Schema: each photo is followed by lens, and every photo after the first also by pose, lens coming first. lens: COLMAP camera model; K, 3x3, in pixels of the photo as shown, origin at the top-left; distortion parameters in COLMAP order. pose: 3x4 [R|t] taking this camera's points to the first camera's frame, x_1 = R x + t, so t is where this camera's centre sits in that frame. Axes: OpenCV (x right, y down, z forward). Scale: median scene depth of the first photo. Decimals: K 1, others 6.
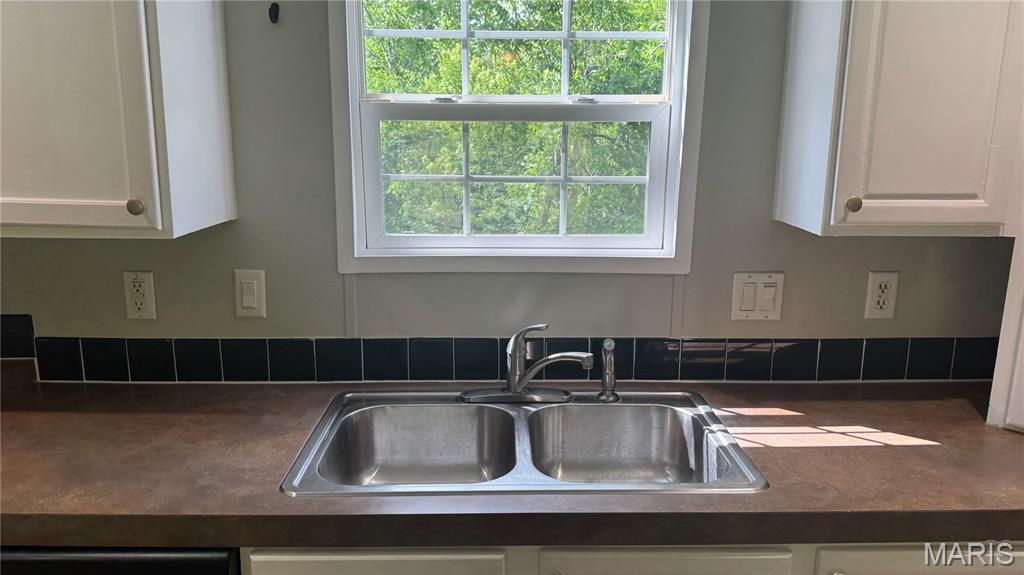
lens RADIAL K [[717.7, 0, 514.6], [0, 717.7, 279.2], [0, 0, 1]] dist [0.060810, -0.096517]
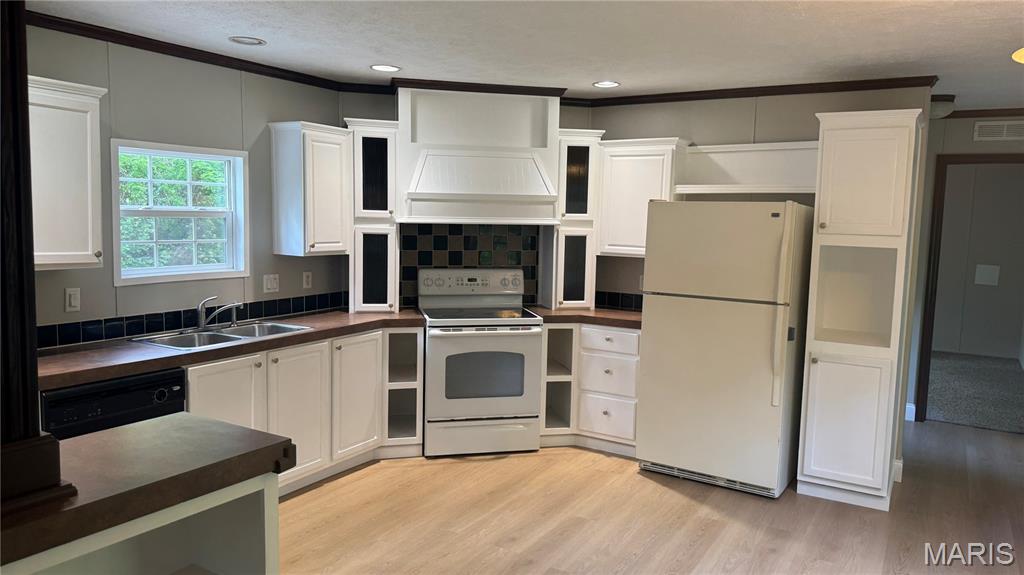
lens RADIAL K [[717.7, 0, 512.6], [0, 717.7, 287.3], [0, 0, 1]] dist [0.060810, -0.096517]
pose [[0.533209, -0.079787, 0.842213, -1.443031], [0.151489, 0.988456, -0.002267, 0.180783], [-0.832310, 0.128795, 0.539140, -1.176507]]
